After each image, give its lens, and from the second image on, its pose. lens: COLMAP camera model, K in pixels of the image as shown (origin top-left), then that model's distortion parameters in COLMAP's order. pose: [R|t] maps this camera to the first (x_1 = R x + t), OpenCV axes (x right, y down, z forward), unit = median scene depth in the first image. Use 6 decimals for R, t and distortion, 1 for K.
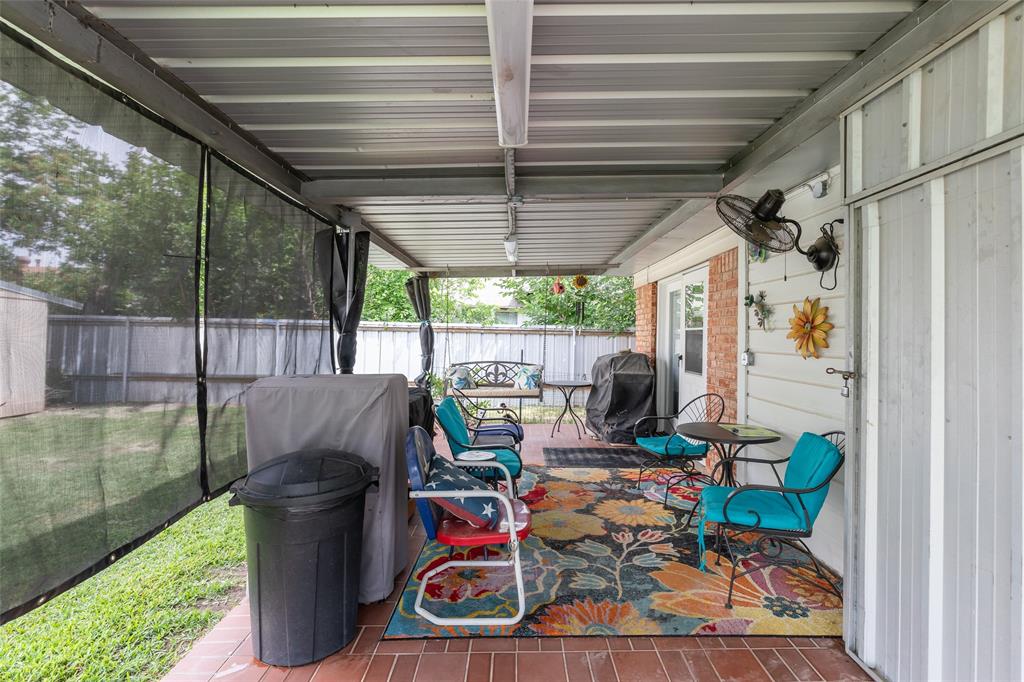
lens RADIAL K [[482.7, 0, 506.2], [0, 482.7, 337.3], [0, 0, 1]] dist [0.000616, 0.000117]
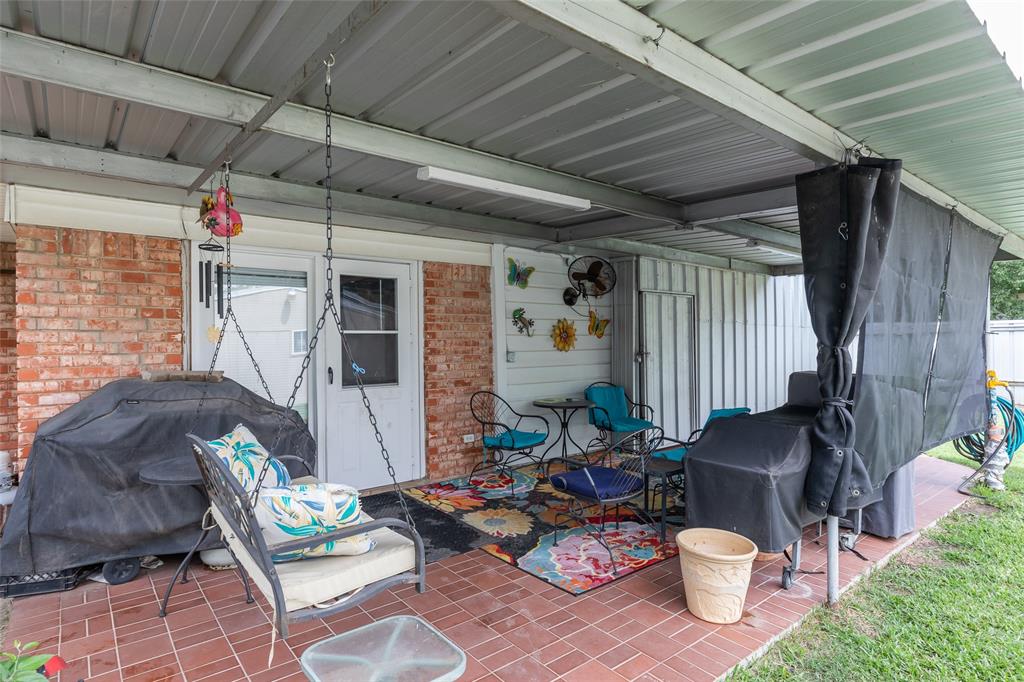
lens RADIAL K [[550.0, 0, 515.8], [0, 550.0, 343.9], [0, 0, 1]] dist [0.012077, 0.000234]
pose [[-0.644264, -0.004284, 0.764791, -0.775450], [0.008064, 0.999891, 0.012394, -0.011430], [-0.764761, 0.014152, -0.644159, 2.255574]]
